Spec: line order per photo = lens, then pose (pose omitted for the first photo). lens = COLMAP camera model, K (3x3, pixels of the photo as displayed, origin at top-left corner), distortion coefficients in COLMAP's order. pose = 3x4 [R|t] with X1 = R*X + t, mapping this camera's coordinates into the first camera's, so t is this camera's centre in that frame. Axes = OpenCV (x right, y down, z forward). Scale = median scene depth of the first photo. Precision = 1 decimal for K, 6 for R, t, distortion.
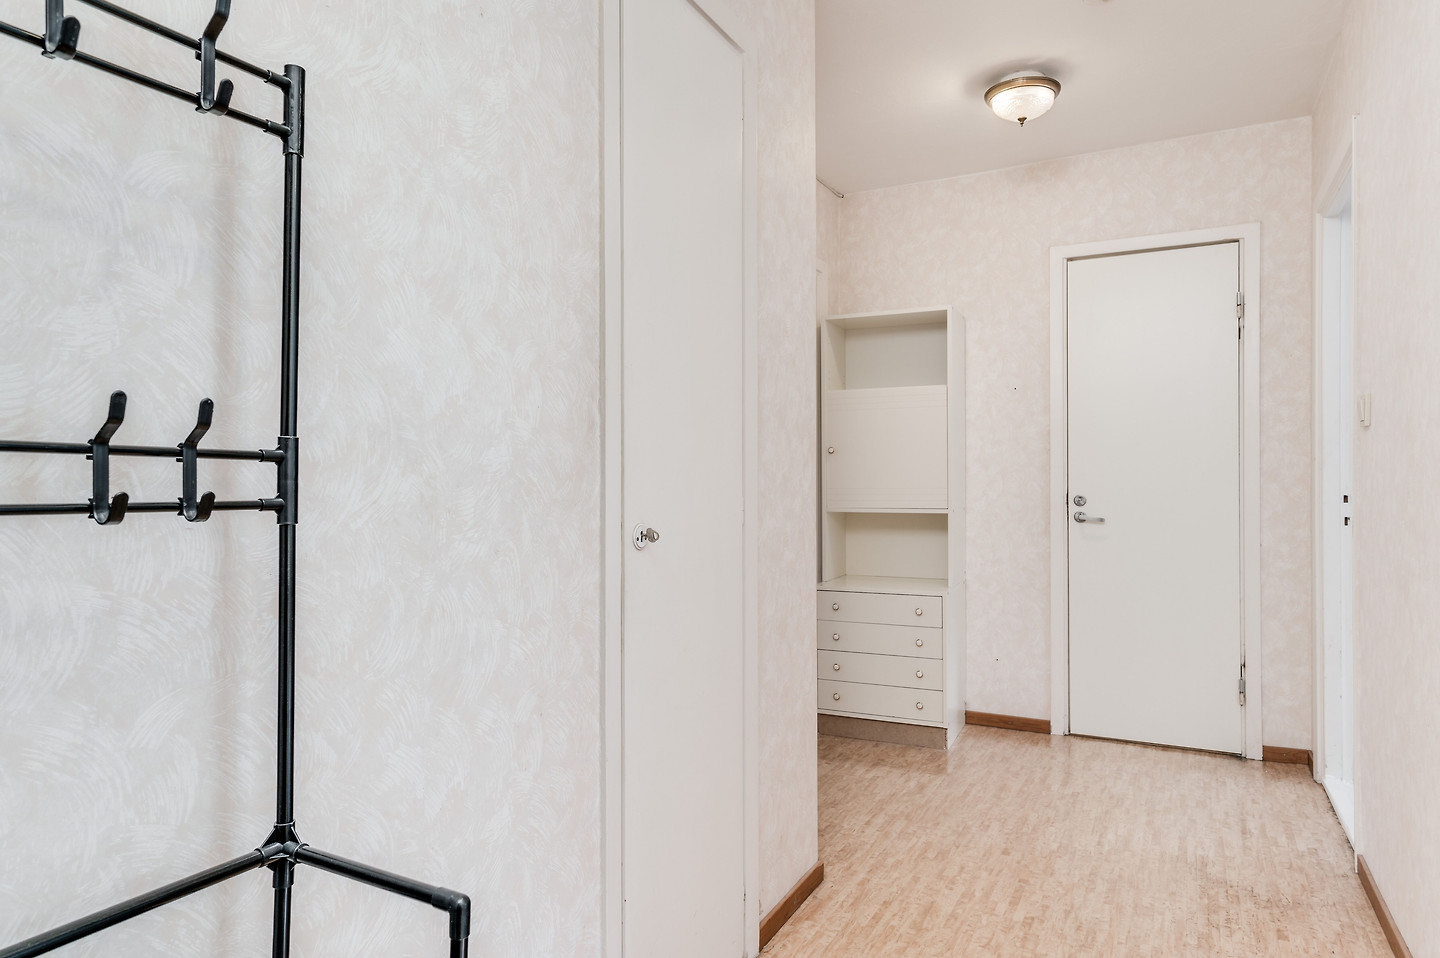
lens RADIAL K [[867.0, 0, 727.3], [0, 867.0, 482.4], [0, 0, 1]] dist [0.015460, 0.001121]
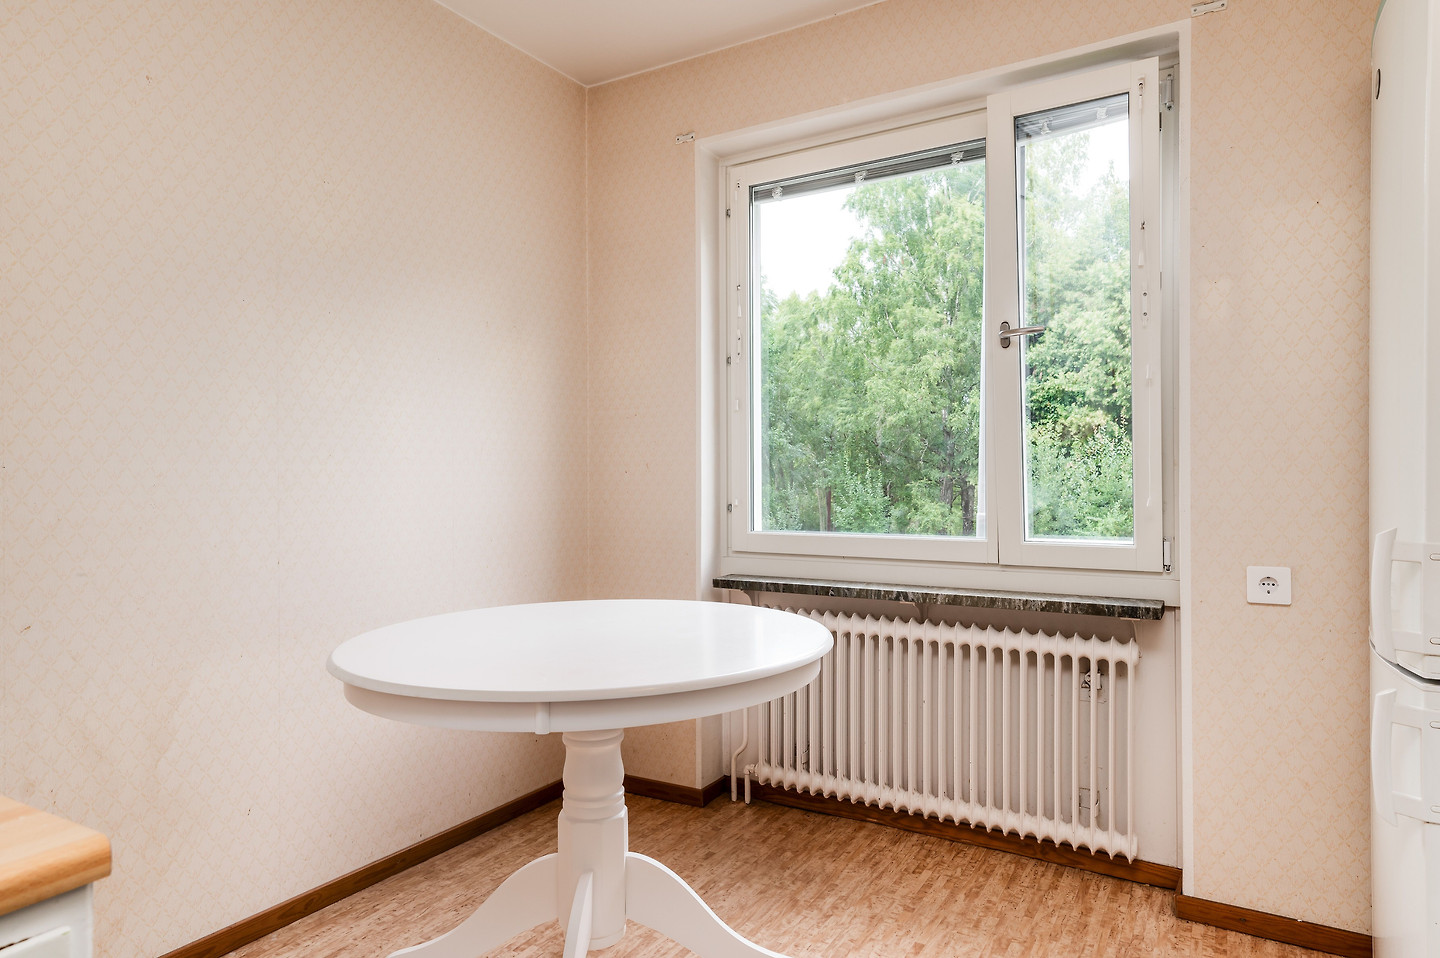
lens RADIAL K [[867.0, 0, 705.1], [0, 867.0, 479.0], [0, 0, 1]] dist [0.015460, 0.001121]
pose [[-0.998088, 0.003205, 0.061719, 0.396696], [0.003365, 0.999991, 0.002487, 0.000271], [-0.061710, 0.002690, -0.998090, 1.540829]]
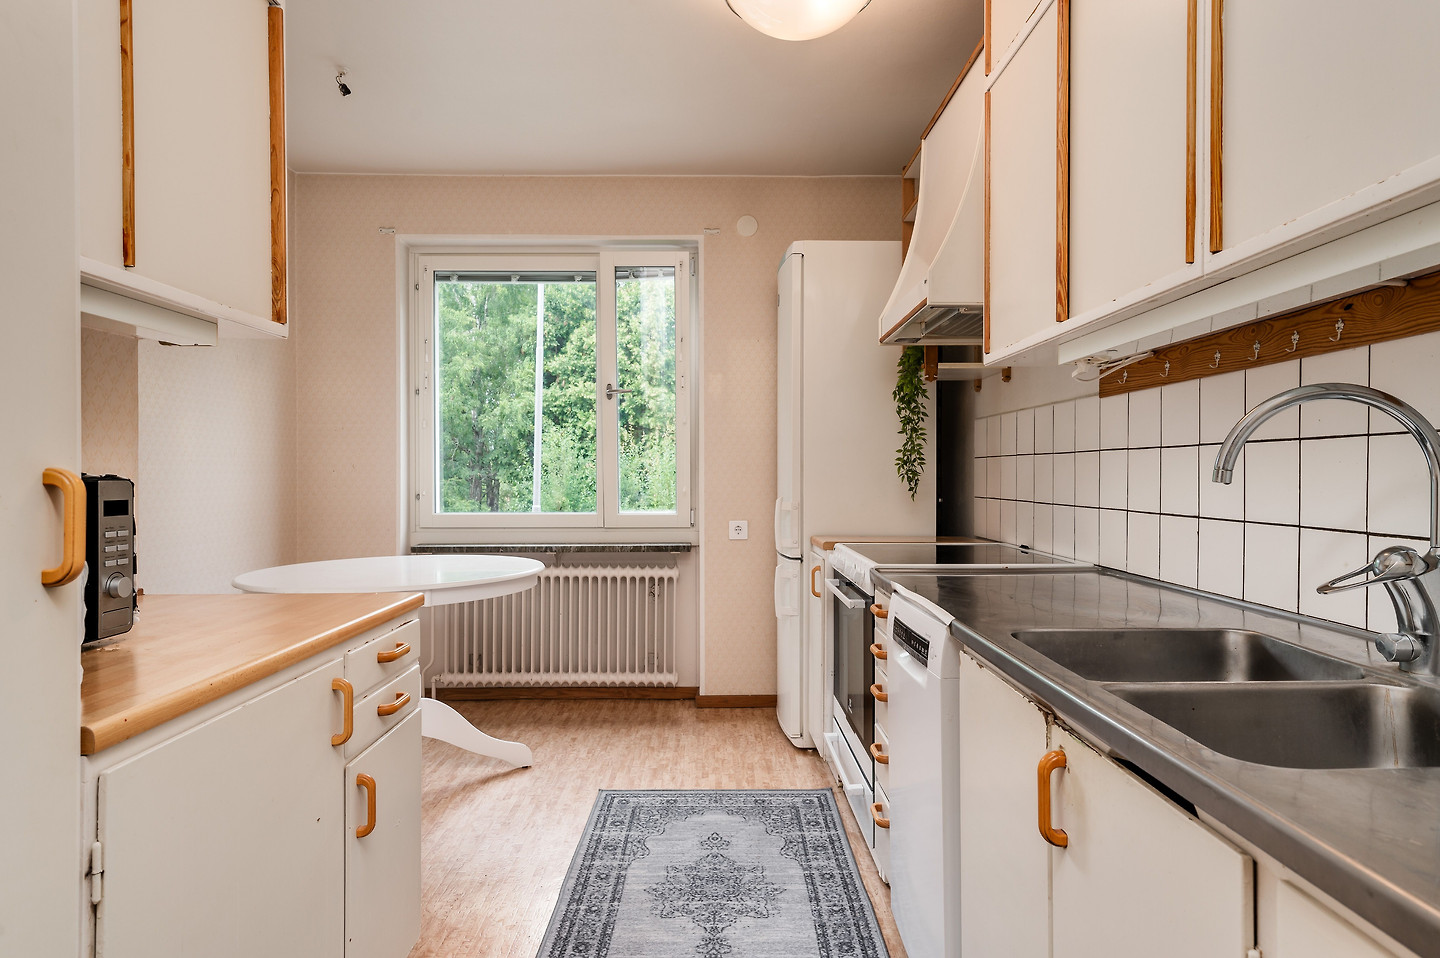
lens RADIAL K [[867.0, 0, 720.3], [0, 867.0, 476.6], [0, 0, 1]] dist [0.015460, 0.001121]
pose [[-0.880213, 0.001879, -0.474575, 0.664857], [0.000526, 0.999995, 0.002983, -0.000759], [0.474579, 0.002376, -0.880210, 2.008128]]
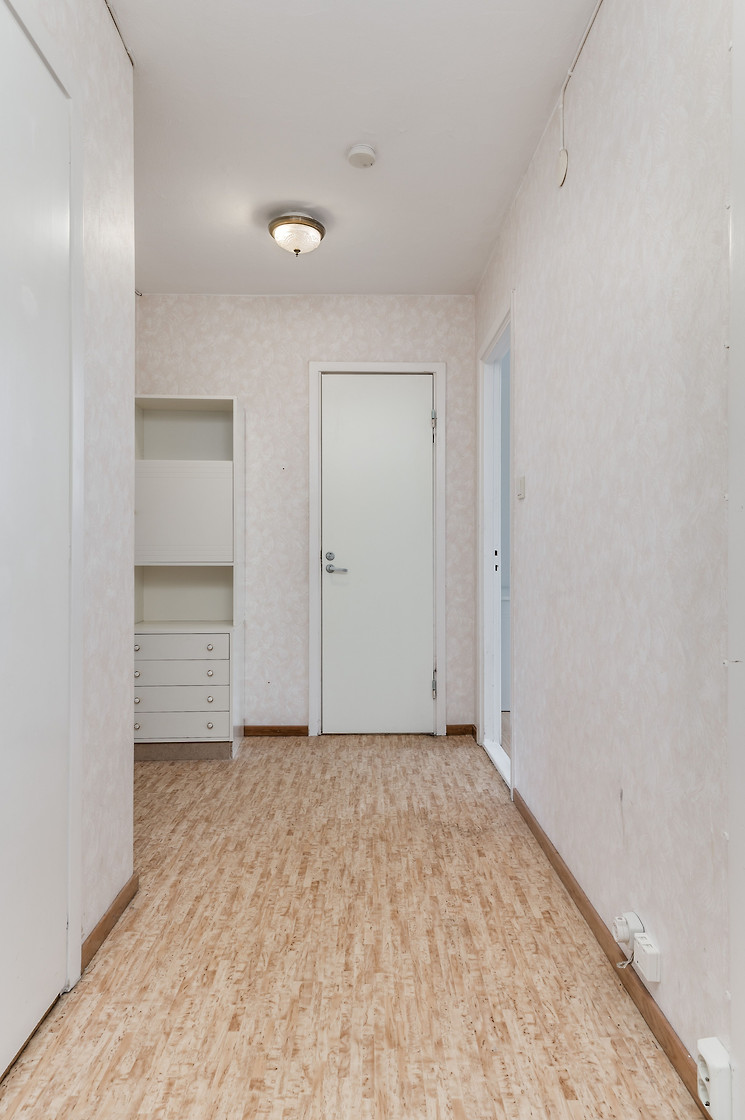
lens RADIAL K [[674.3, 0, 367.3], [0, 674.3, 554.7], [0, 0, 1]] dist [0.015460, 0.001121]
pose [[0.884637, 0.004434, 0.466259, -0.027773], [-0.003089, 0.999989, -0.003650, 0.028164], [-0.466270, 0.001789, 0.884641, 0.084869]]
